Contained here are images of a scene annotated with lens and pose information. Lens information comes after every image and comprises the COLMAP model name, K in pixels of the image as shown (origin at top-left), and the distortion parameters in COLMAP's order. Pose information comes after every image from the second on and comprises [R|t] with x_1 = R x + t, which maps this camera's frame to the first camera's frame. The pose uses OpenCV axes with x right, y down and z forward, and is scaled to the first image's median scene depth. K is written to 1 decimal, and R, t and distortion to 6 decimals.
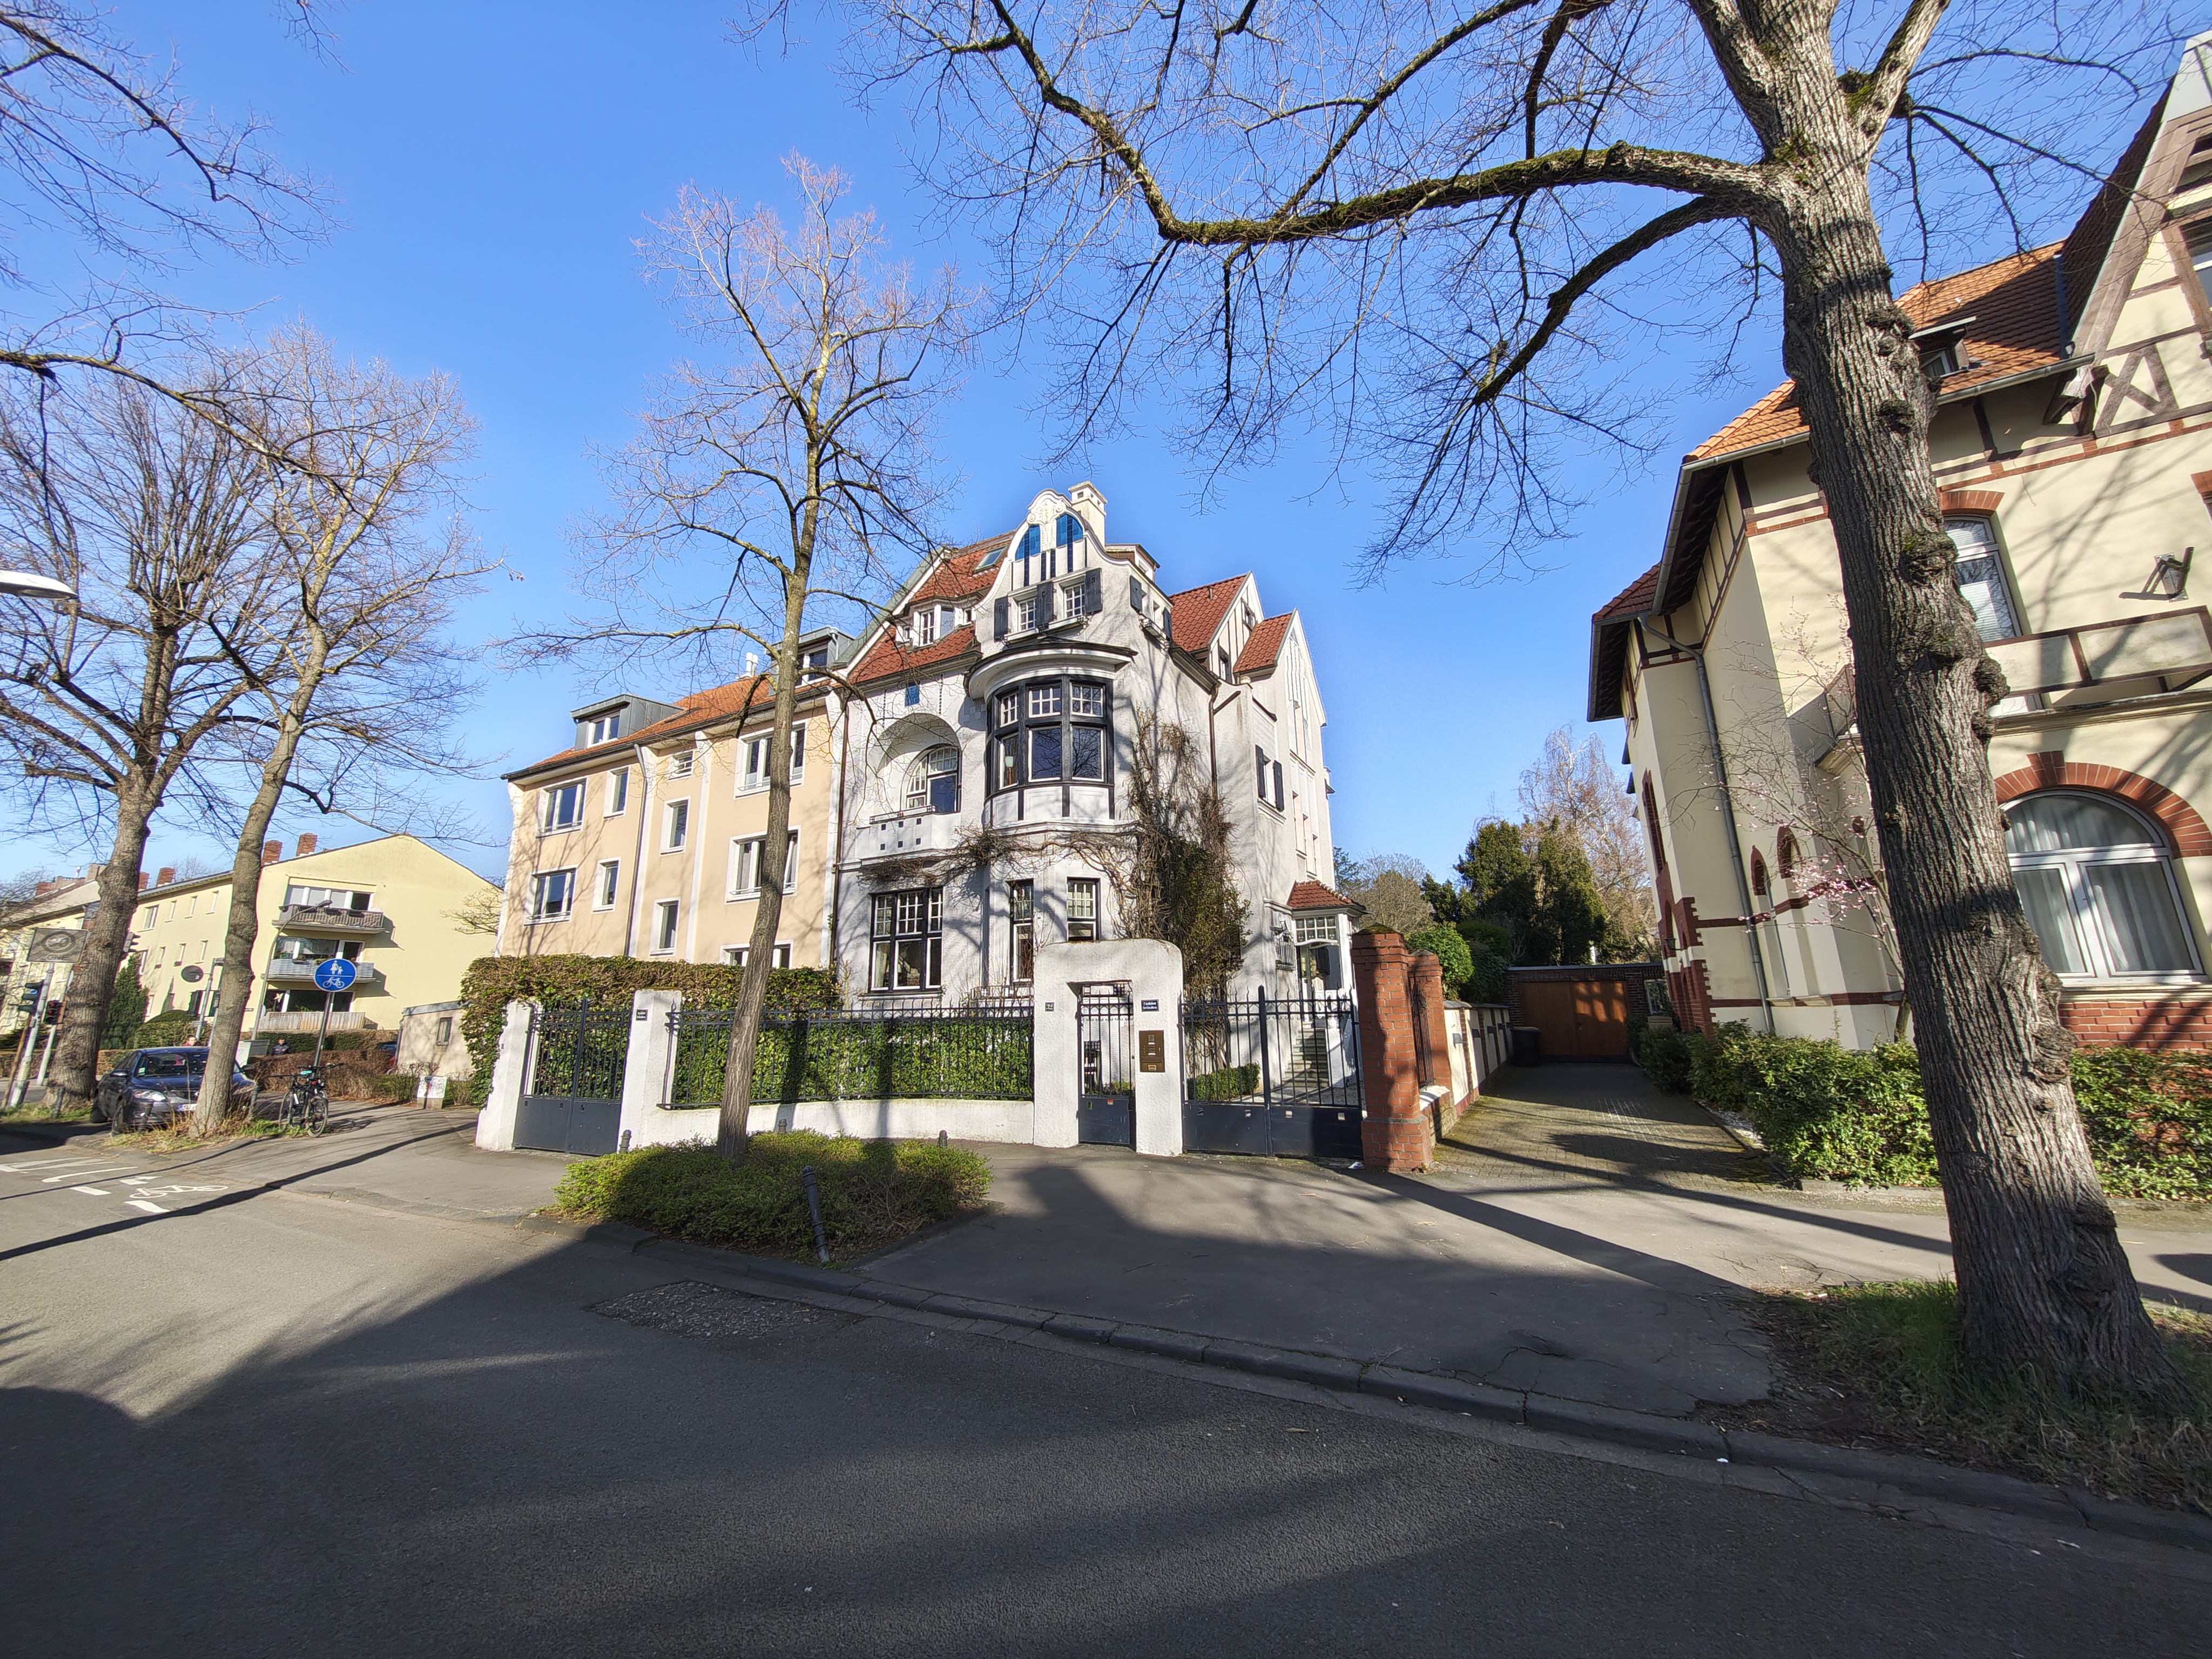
lens RADIAL K [[829.2, 0, 1105.3], [0, 829.2, 824.3], [0, 0, 1]] dist [-0.000382, 0.000030]
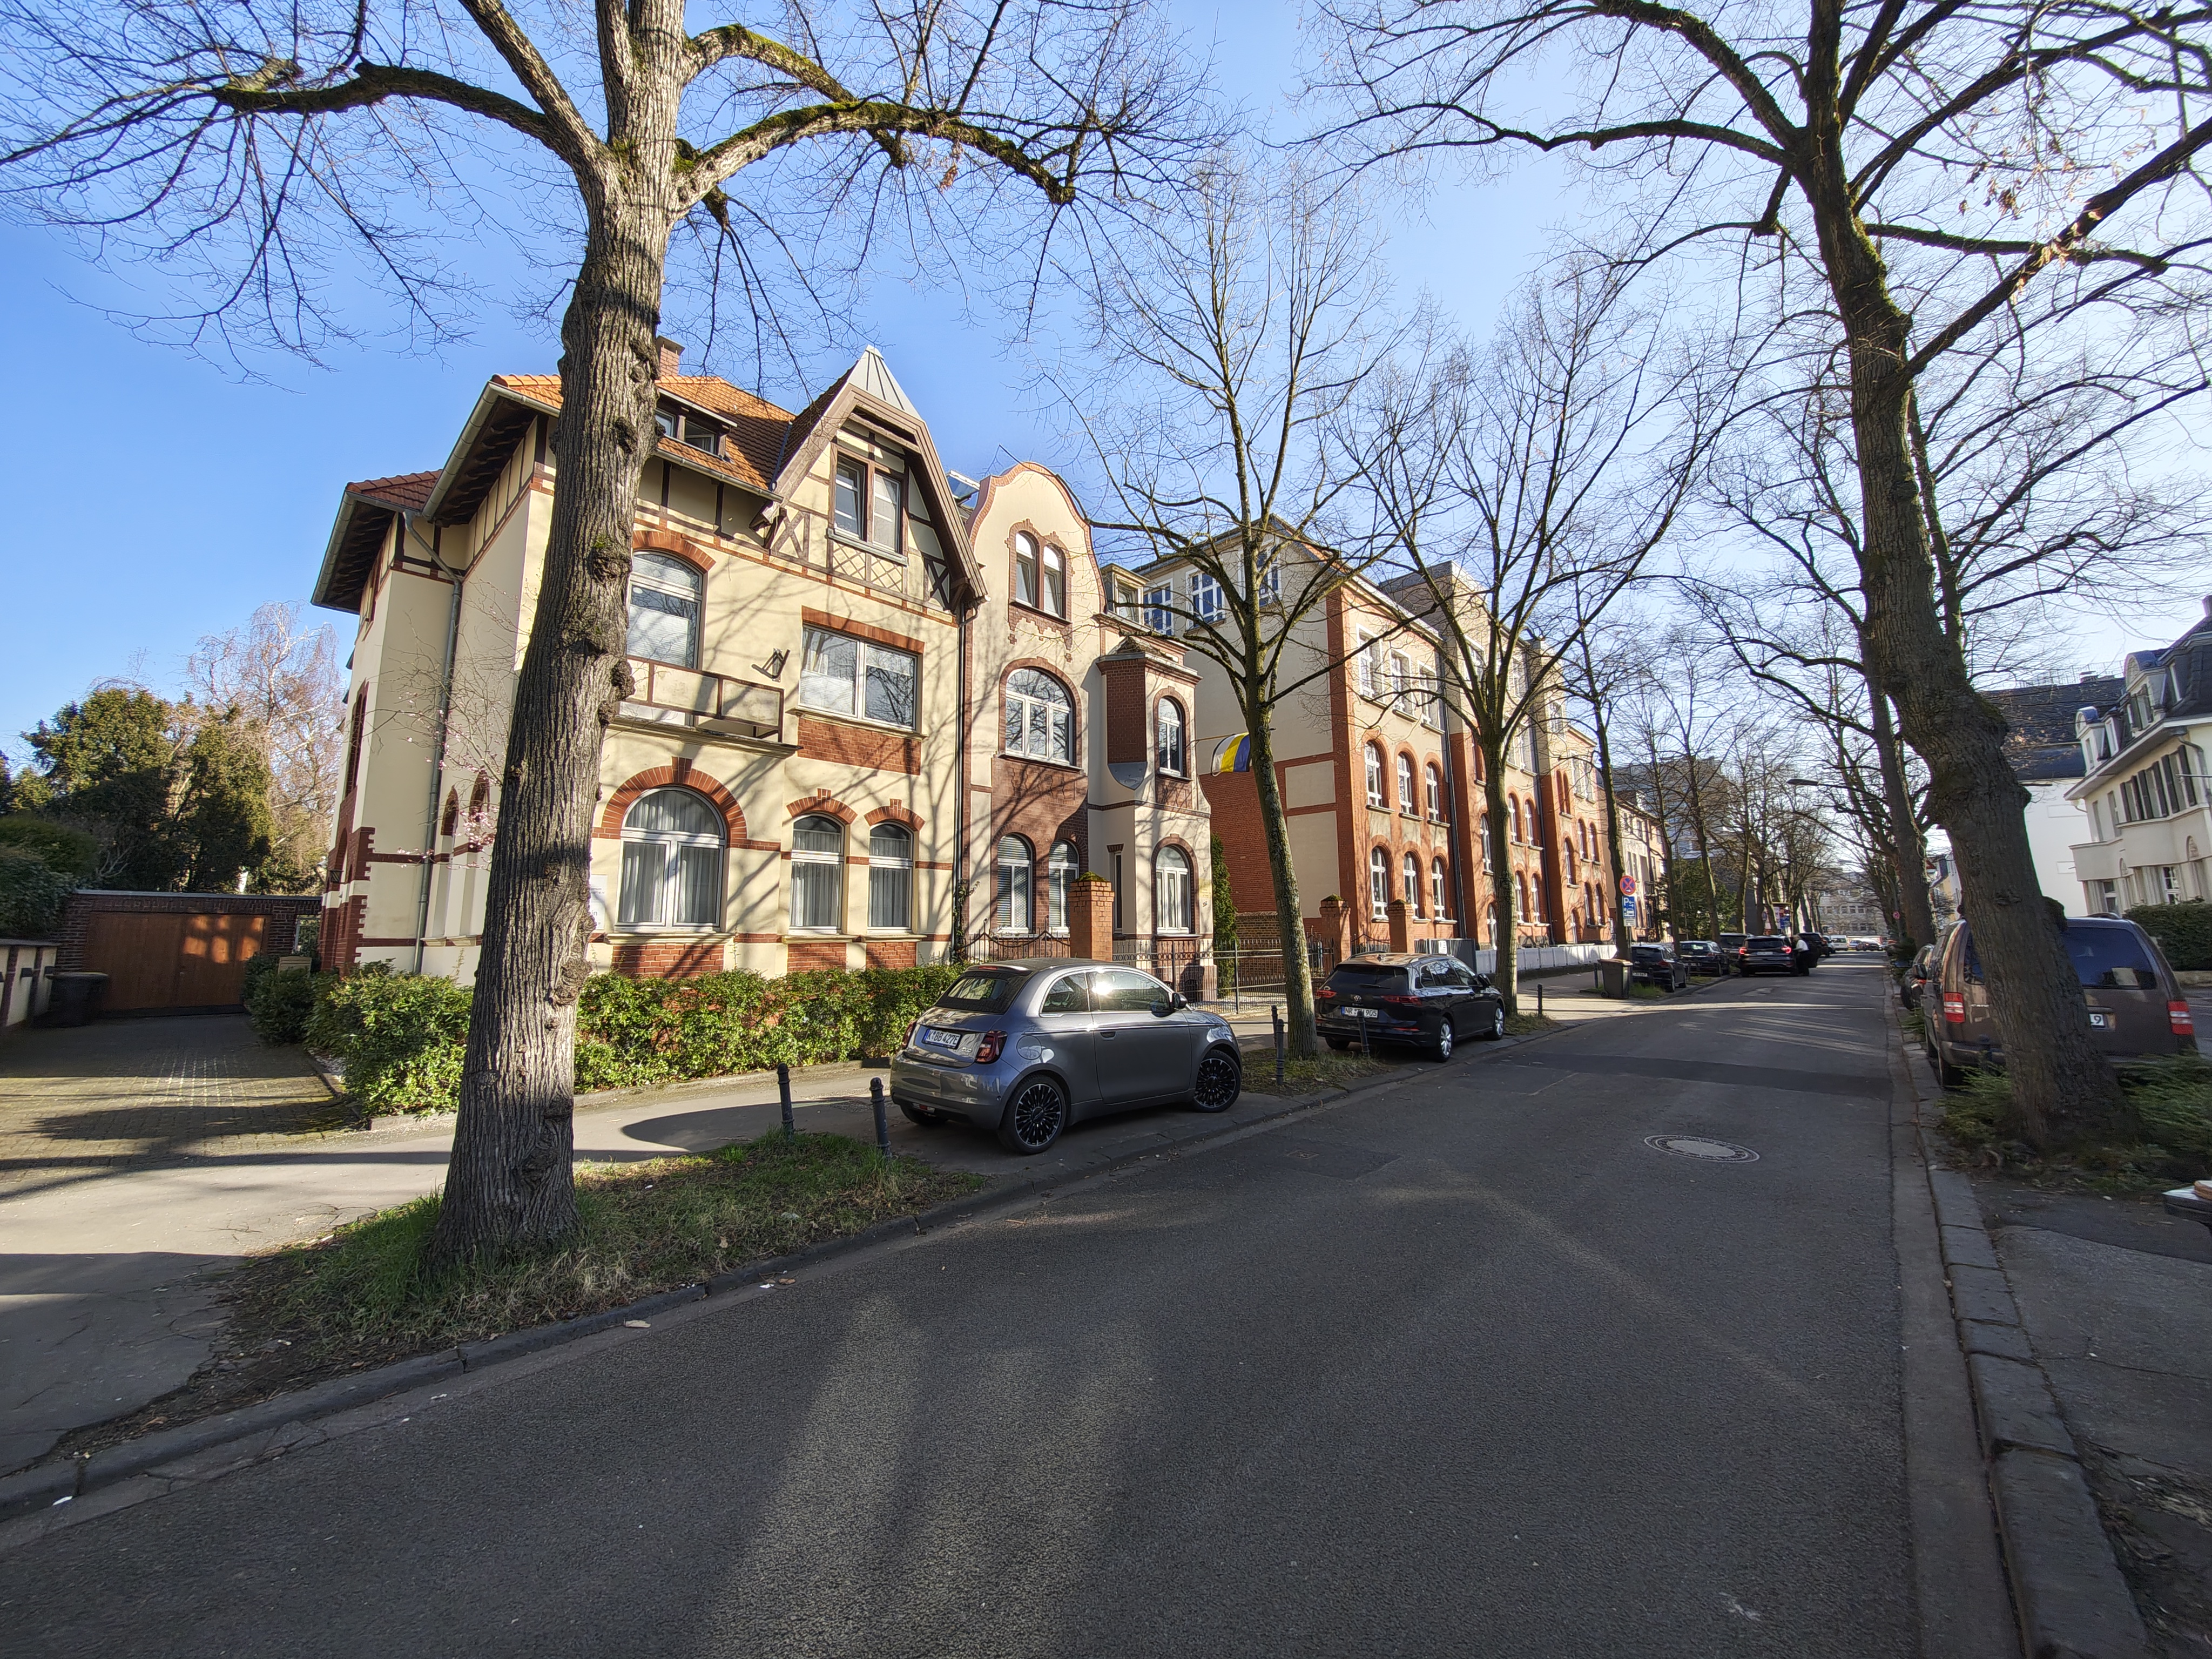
lens RADIAL K [[829.5, 0, 1105.7], [0, 829.5, 821.4], [0, 0, 1]] dist [-0.001114, -0.000273]
pose [[0.244015, 0.152714, 0.957672, 0.027712], [-0.214218, 0.971617, -0.100355, -0.000173], [-0.945816, -0.180662, 0.269804, -0.009373]]
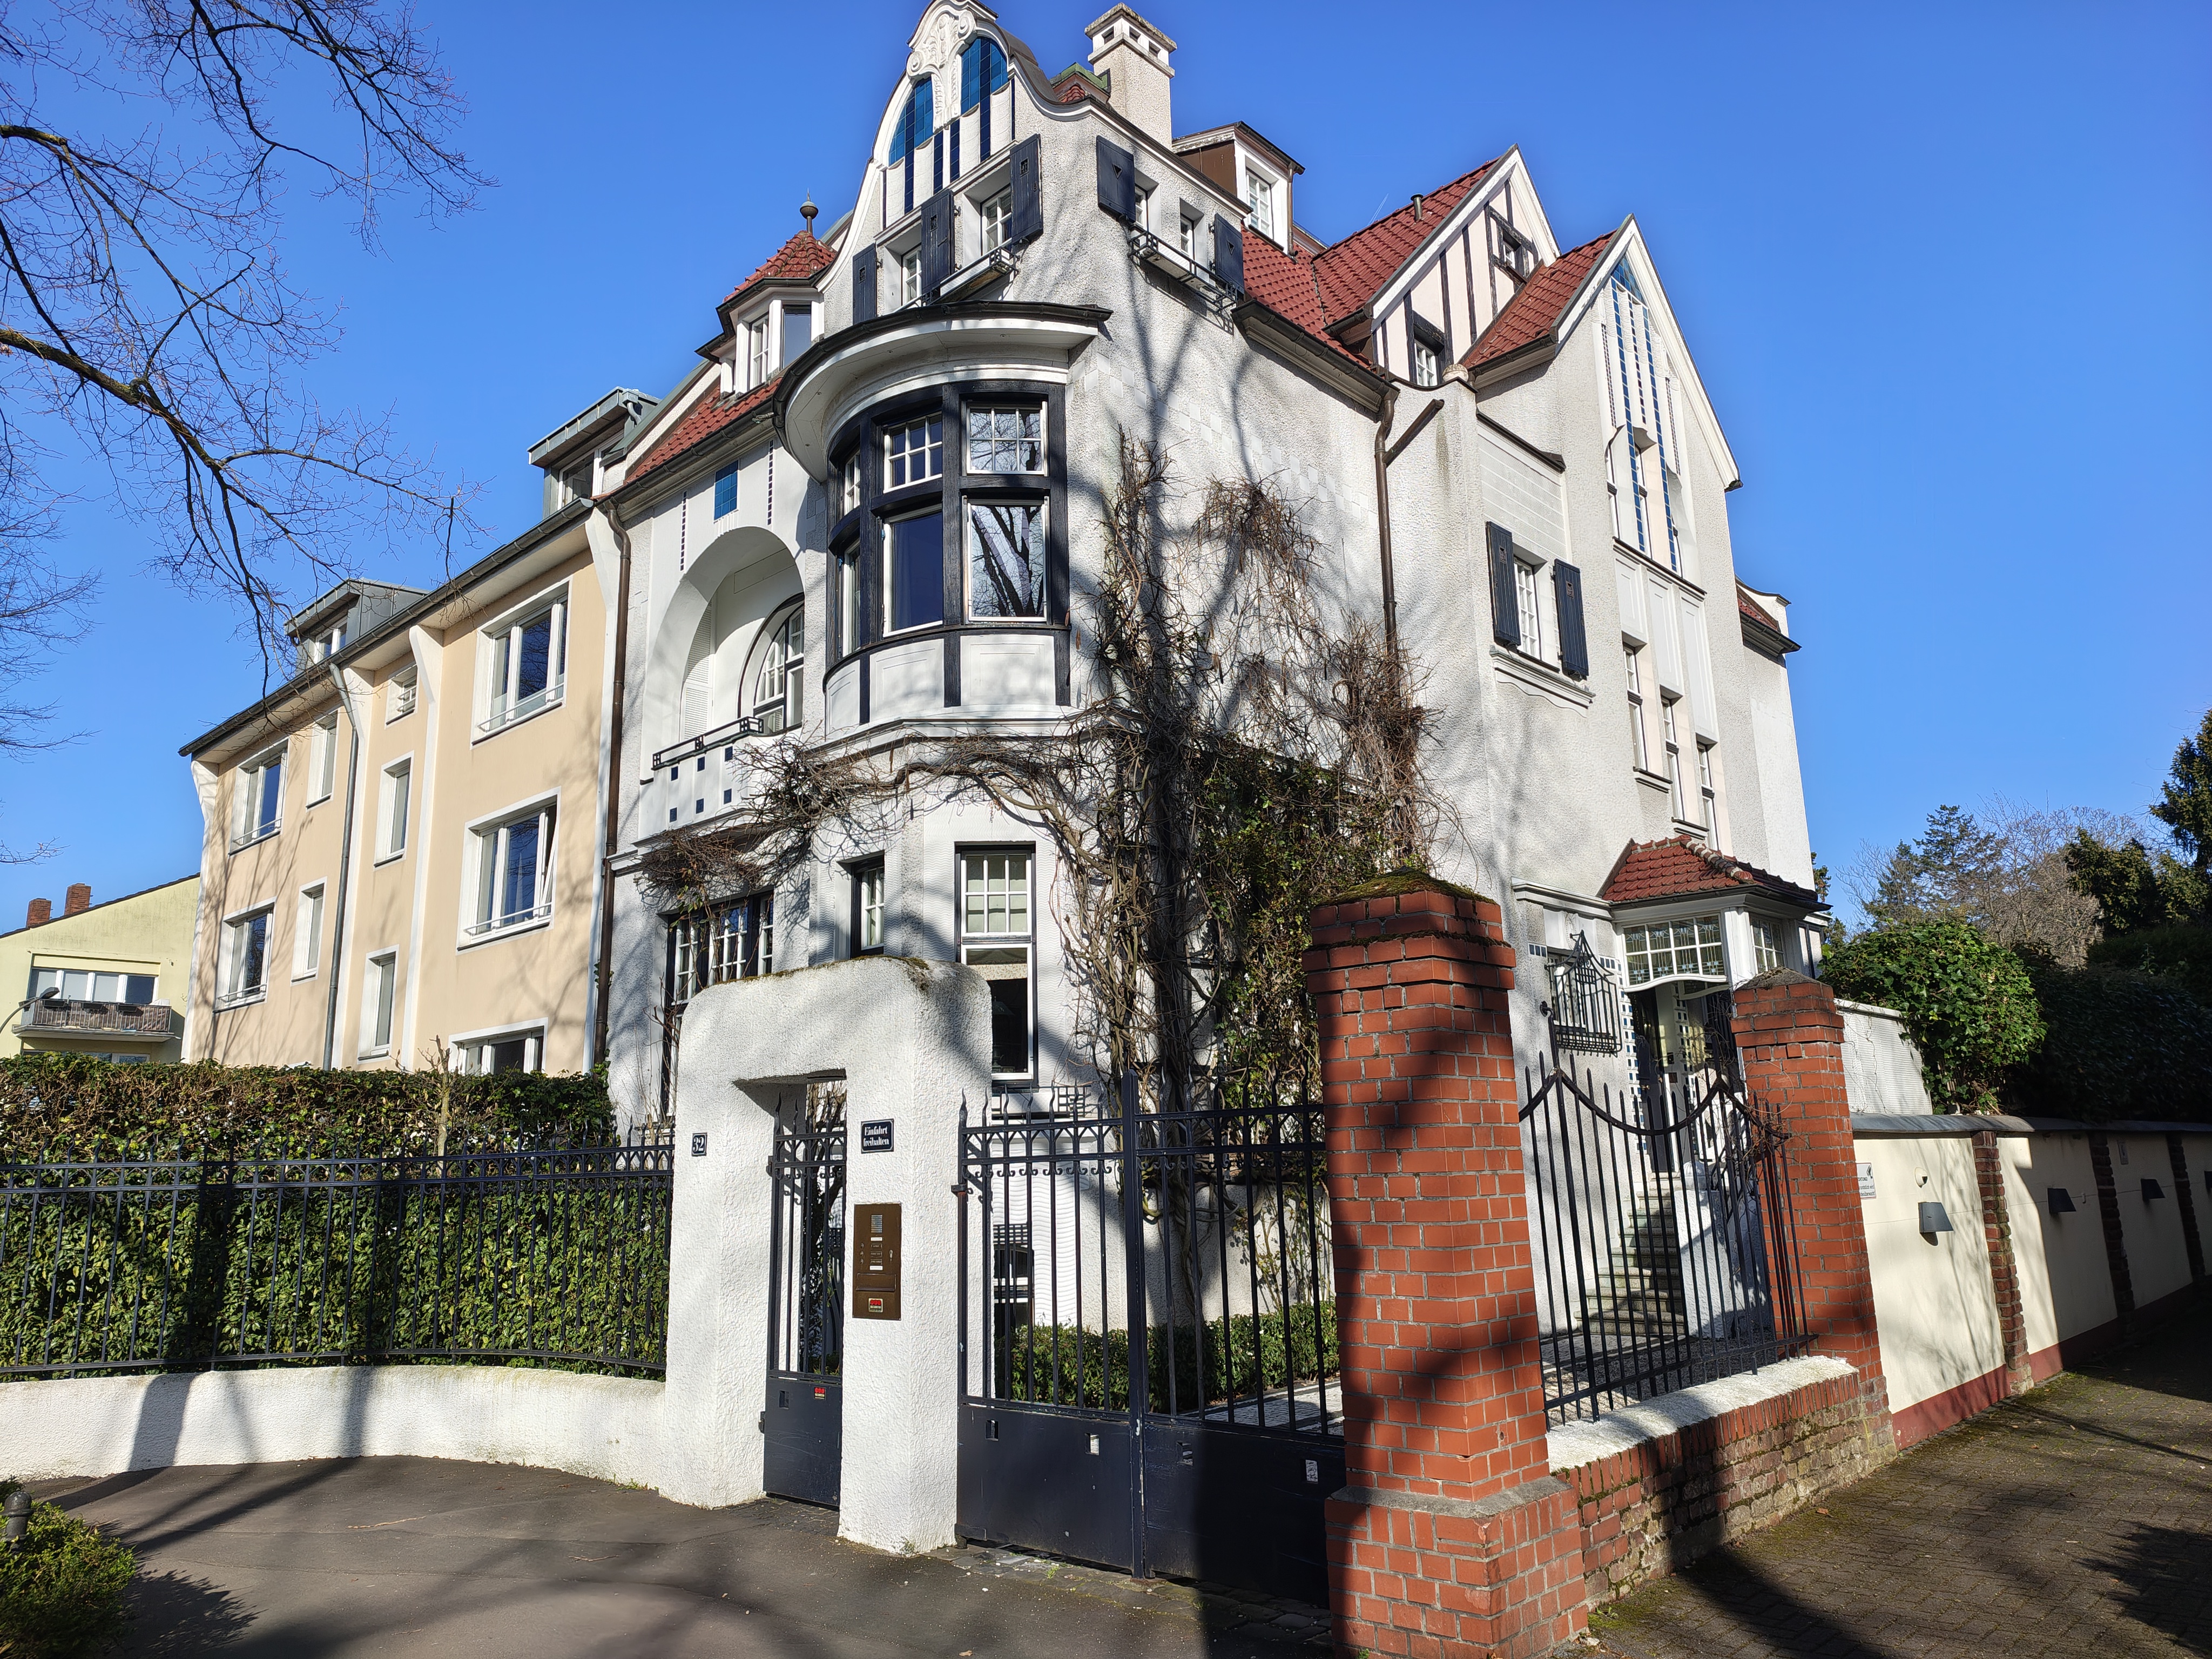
lens RADIAL K [[1512.8, 0, 1122.7], [0, 1512.8, 833.6], [0, 0, 1]] dist [0.062527, -0.105028]
pose [[0.967831, -0.062838, -0.243627, 0.227447], [0.066078, 0.997801, 0.005138, 0.058950], [0.242768, -0.021071, 0.969855, 0.250606]]
